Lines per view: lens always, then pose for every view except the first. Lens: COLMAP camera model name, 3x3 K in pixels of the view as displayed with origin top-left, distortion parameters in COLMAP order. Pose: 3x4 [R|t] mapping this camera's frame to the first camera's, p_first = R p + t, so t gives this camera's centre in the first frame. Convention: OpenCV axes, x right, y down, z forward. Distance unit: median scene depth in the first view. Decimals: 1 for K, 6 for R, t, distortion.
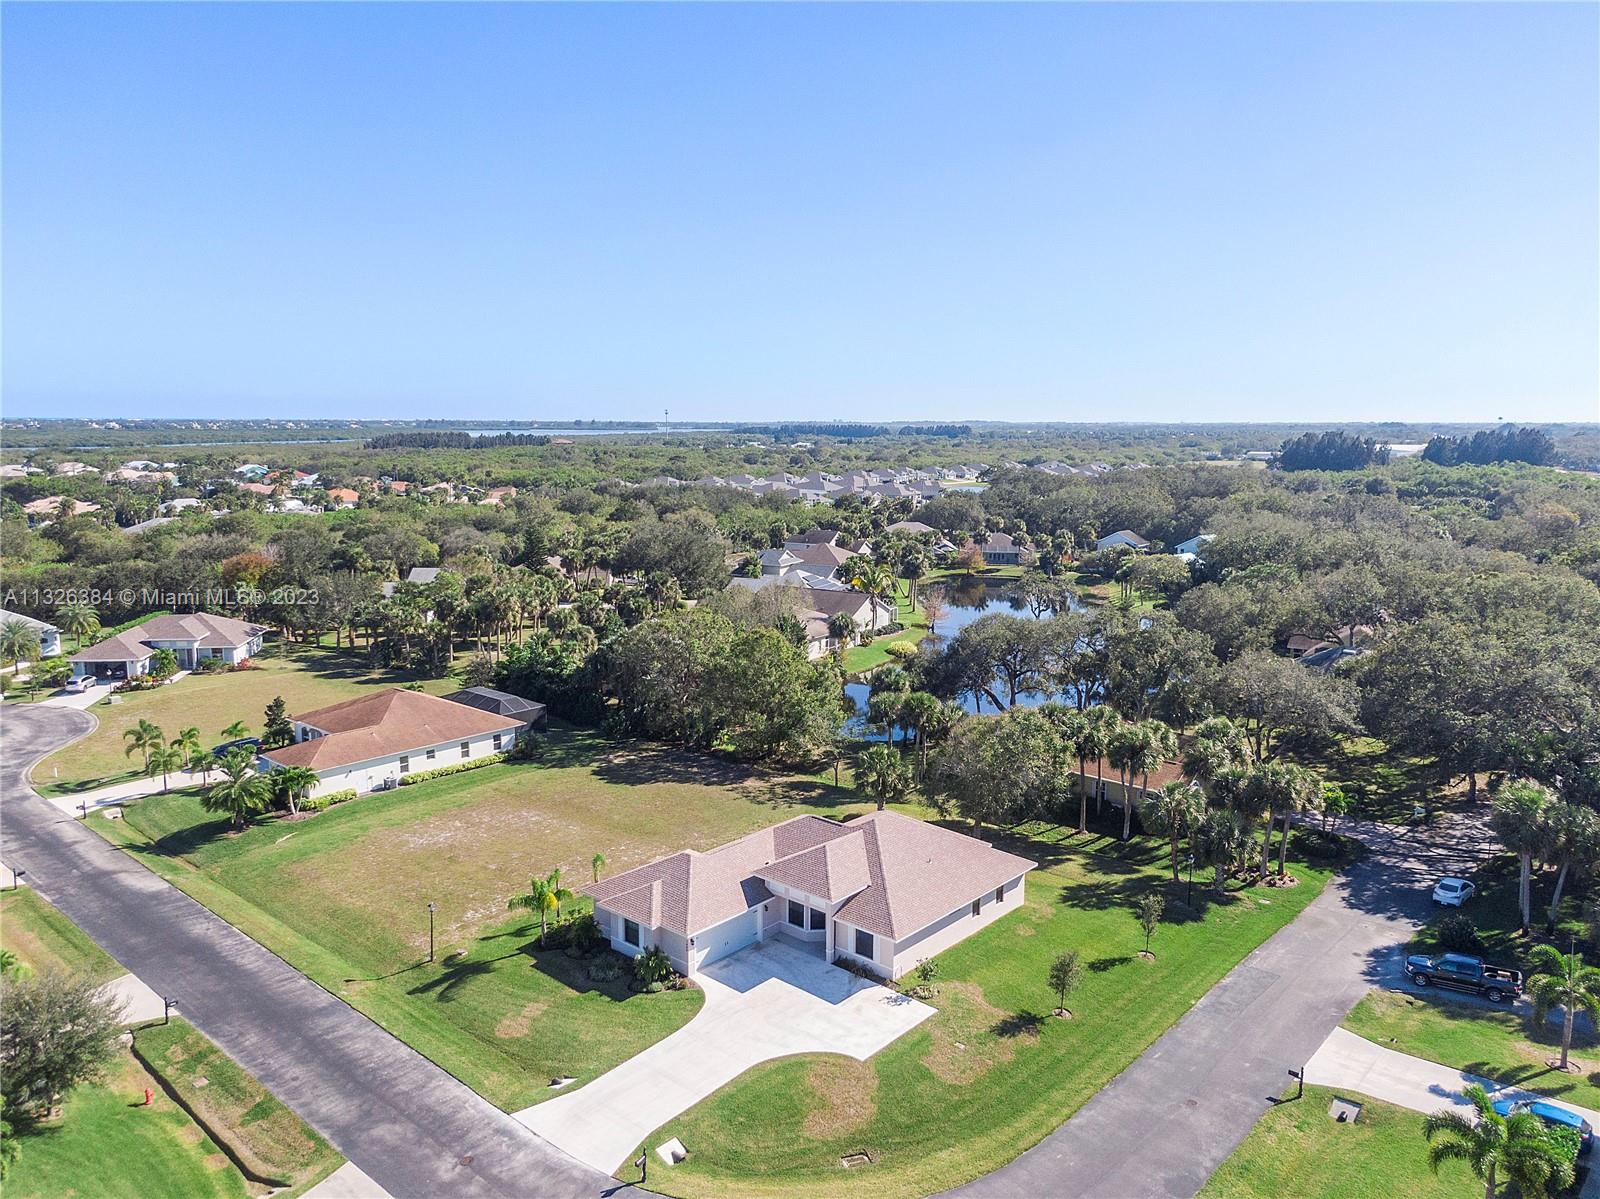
lens RADIAL K [[1165.4, 0, 800.0], [0, 1165.4, 599.5], [0, 0, 1]] dist [0.055782, -0.101092]
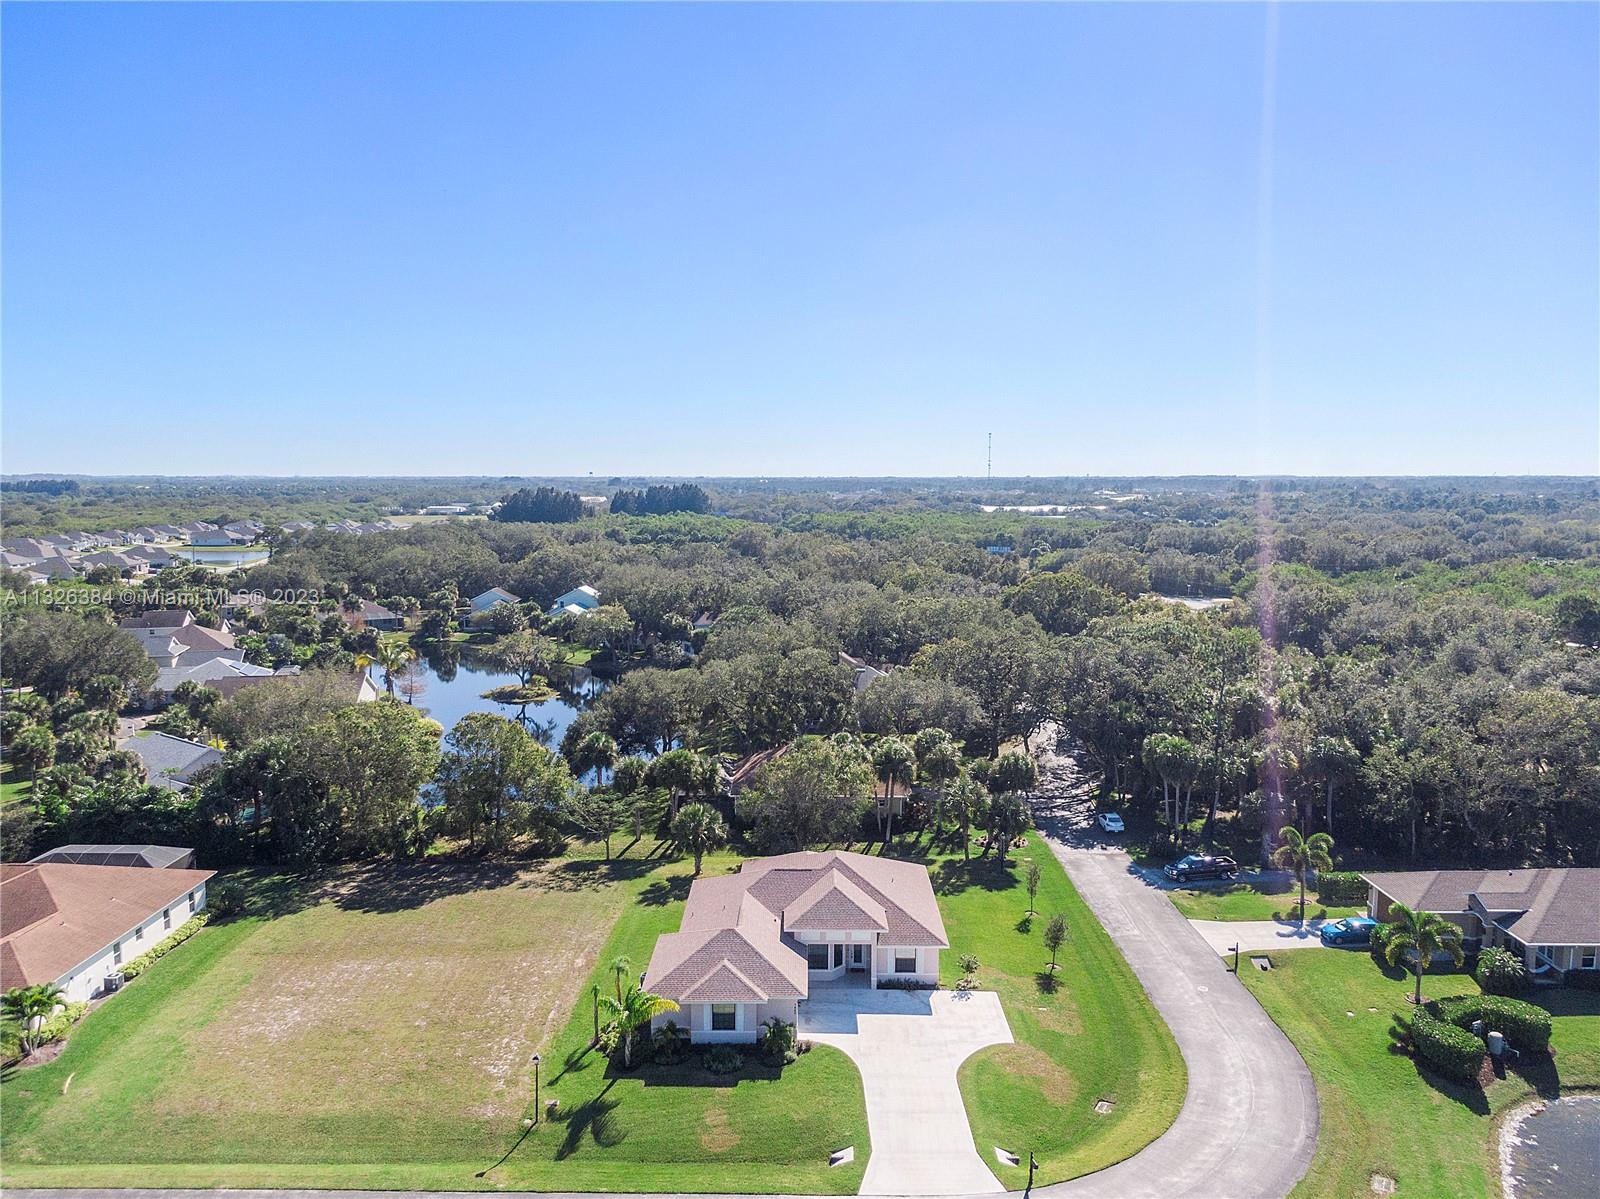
lens RADIAL K [[1171.0, 0, 813.4], [0, 1171.0, 599.2], [0, 0, 1]] dist [0.052300, -0.098850]
pose [[0.746780, -0.072794, 0.661076, -0.700357], [0.102465, 0.994717, -0.006216, -0.050466], [-0.657131, 0.072380, 0.750293, 0.180324]]
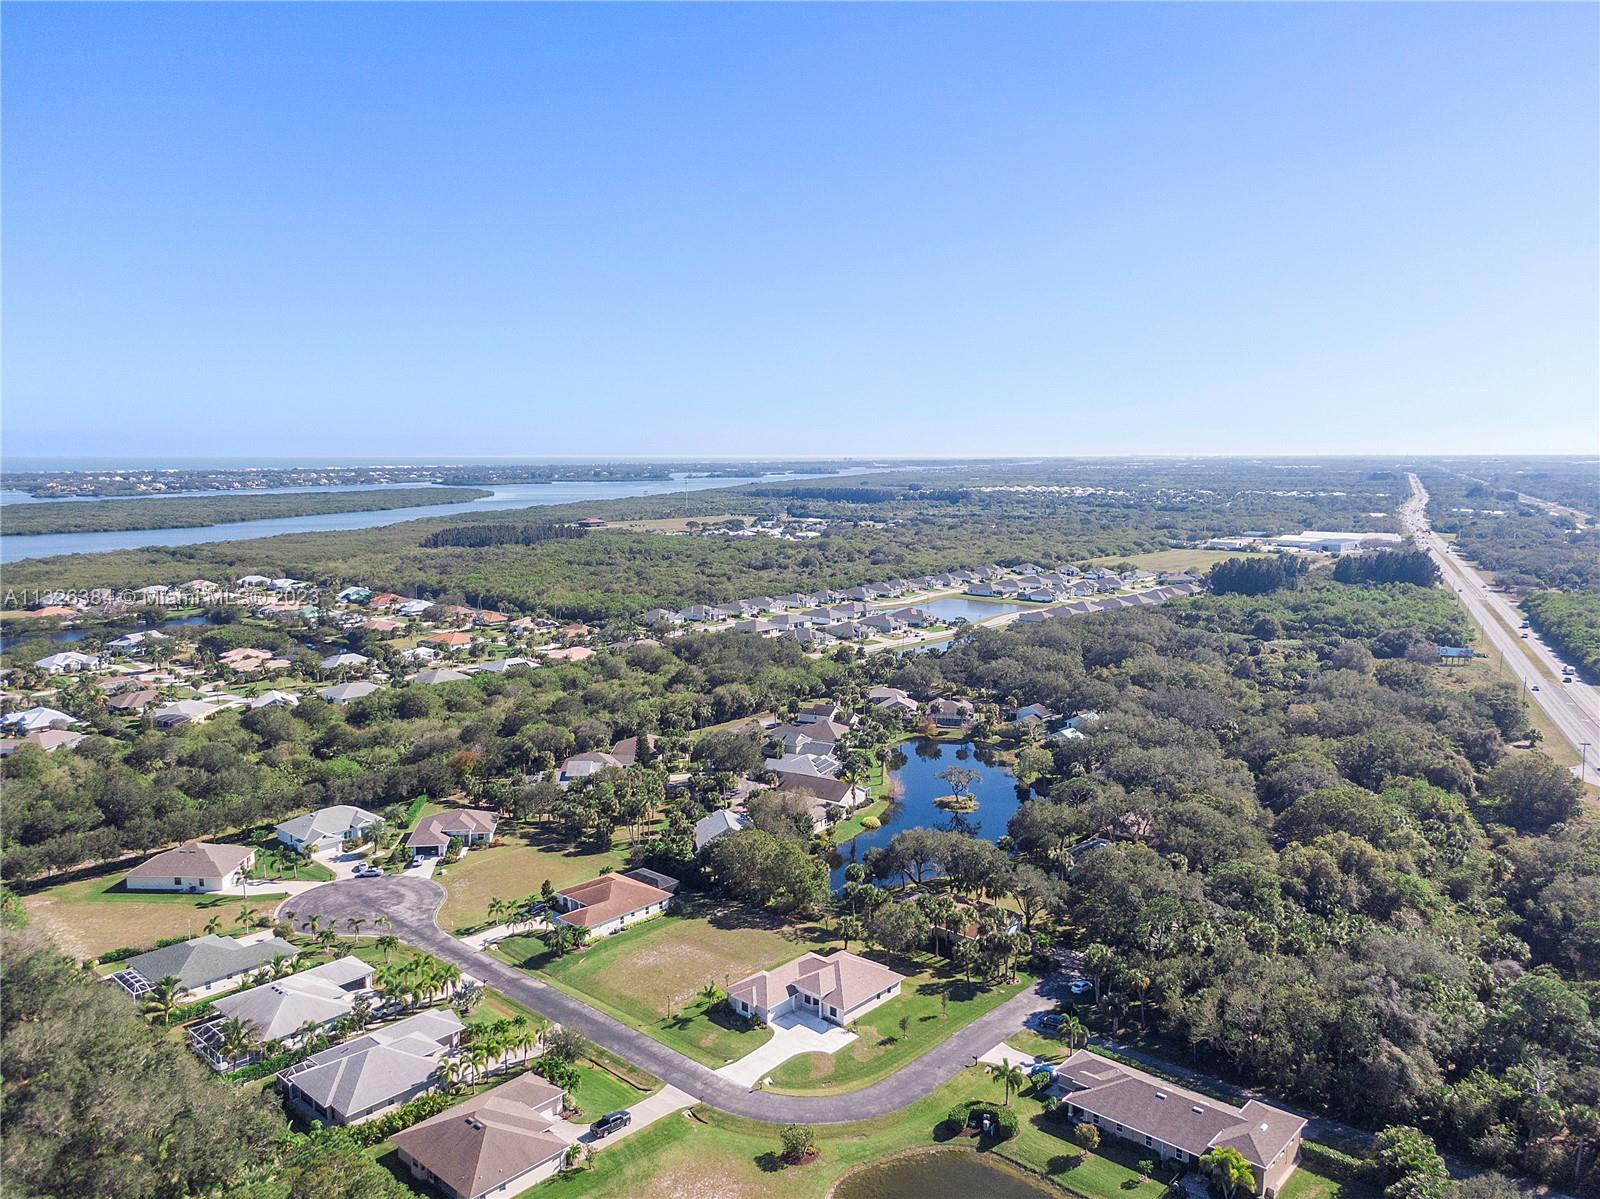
lens RADIAL K [[1165.4, 0, 800.0], [0, 1165.4, 599.5], [0, 0, 1]] dist [0.055782, -0.101092]
pose [[0.999944, -0.004828, -0.009391, 0.008554], [0.004573, 0.999626, -0.026944, -0.545923], [0.009518, 0.026900, 0.999593, -1.615410]]
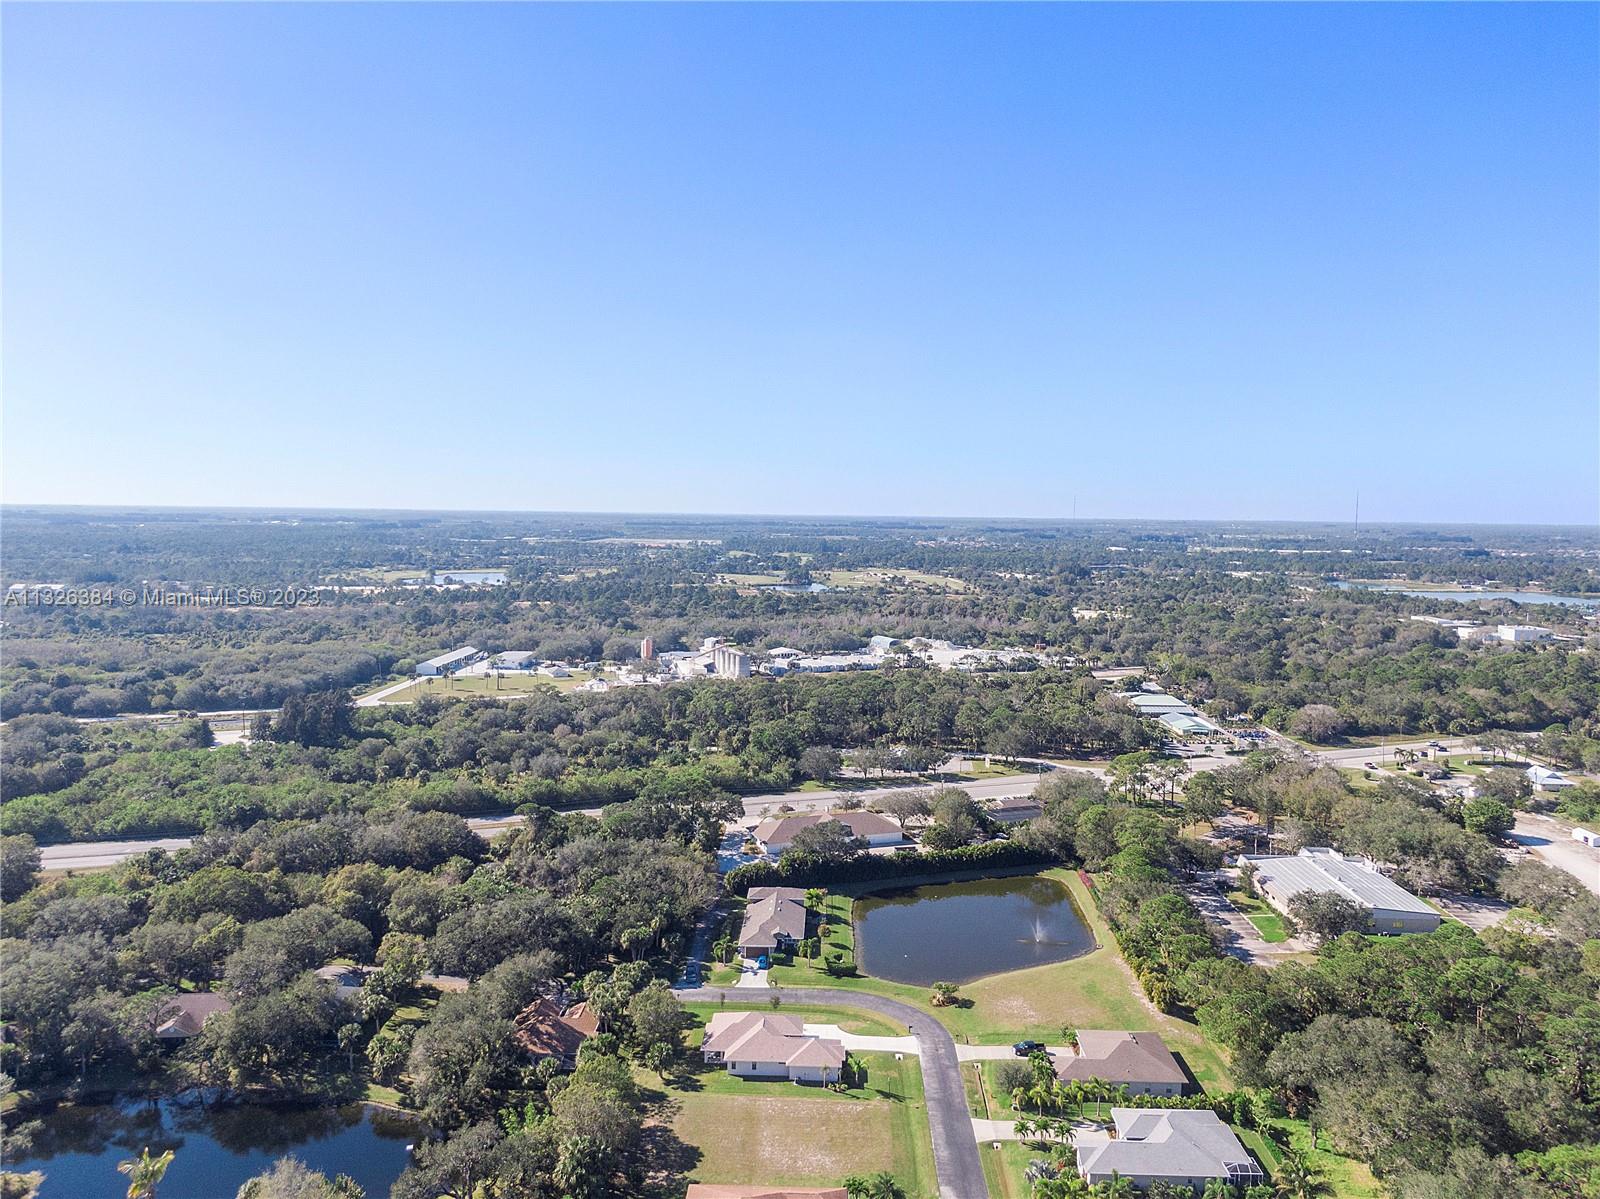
lens RADIAL K [[1165.4, 0, 800.0], [0, 1165.4, 599.5], [0, 0, 1]] dist [0.055782, -0.101092]
pose [[-0.645273, -0.074172, 0.760343, -2.116464], [0.096386, 0.979418, 0.177342, -1.299901], [-0.757847, 0.187720, -0.624843, 2.590615]]
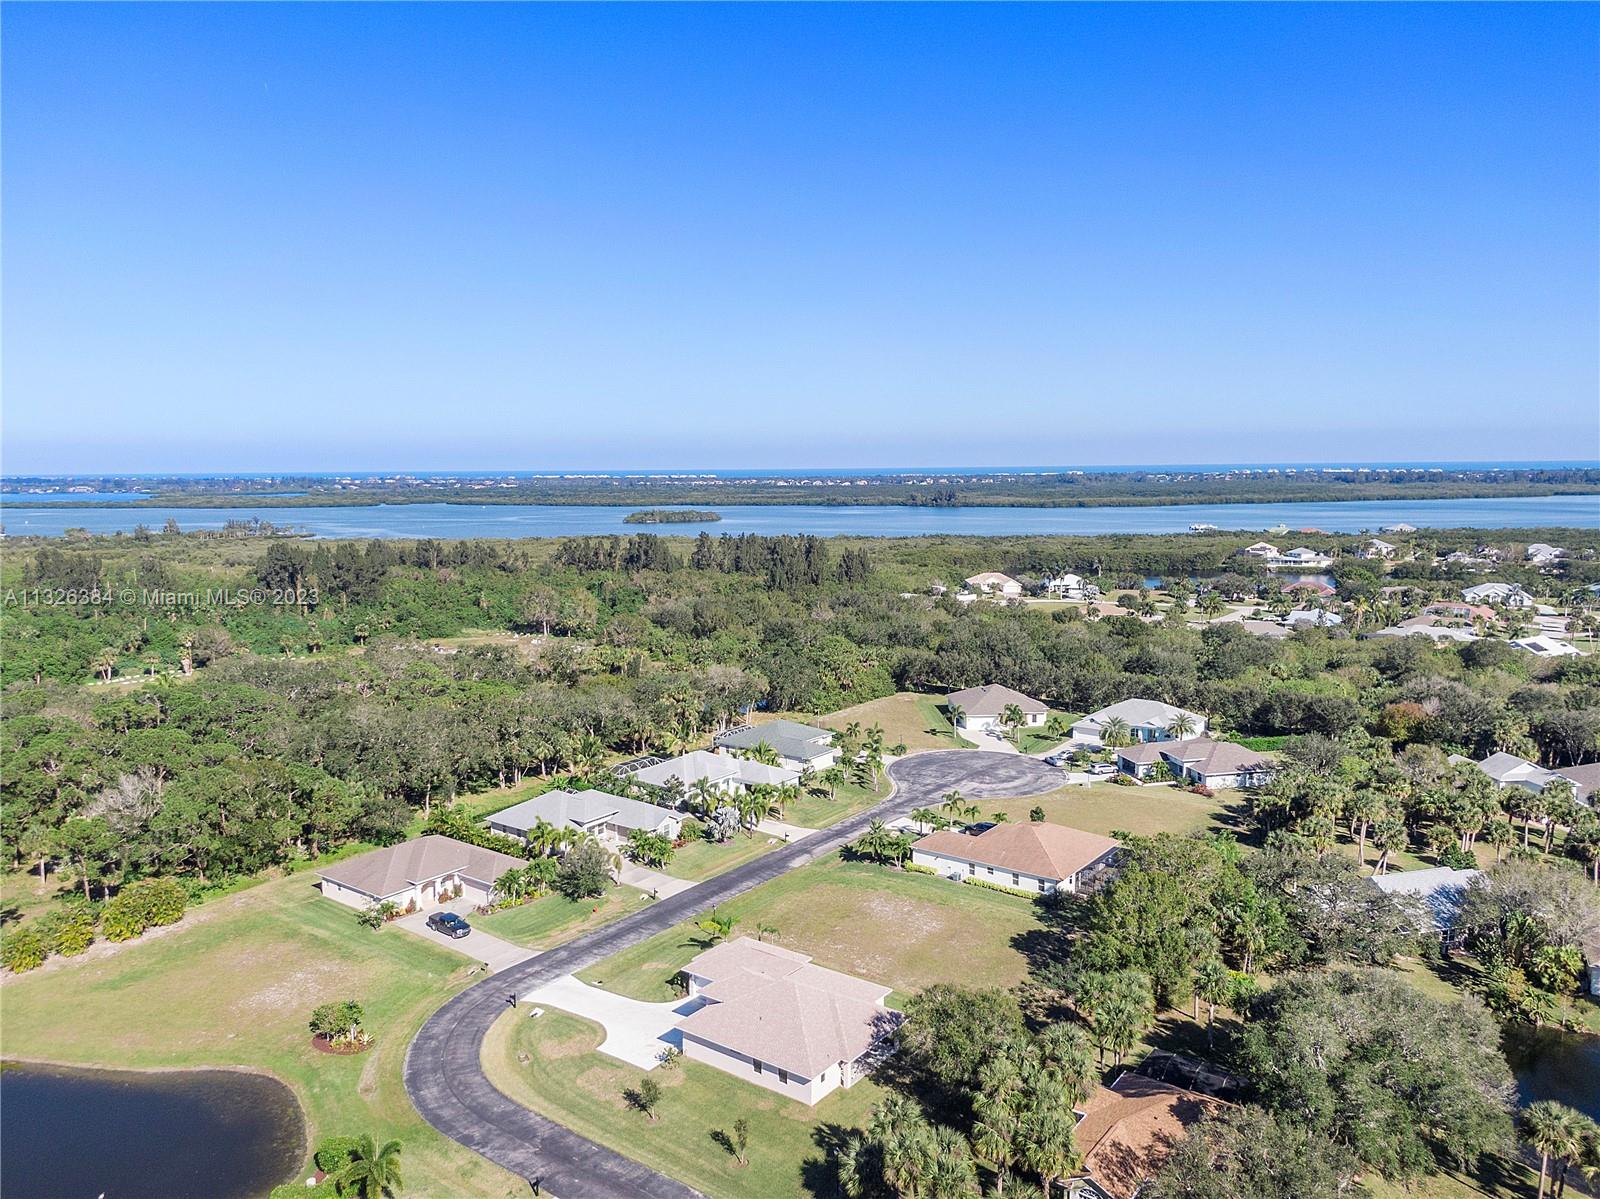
lens RADIAL K [[1147.7, 0, 790.5], [0, 1147.7, 603.9], [0, 0, 1]] dist [0.054487, -0.097815]
pose [[0.078491, 0.113214, -0.990465, 1.487357], [-0.141507, 0.984736, 0.101345, -0.431602], [0.986821, 0.132203, 0.093313, 0.861858]]
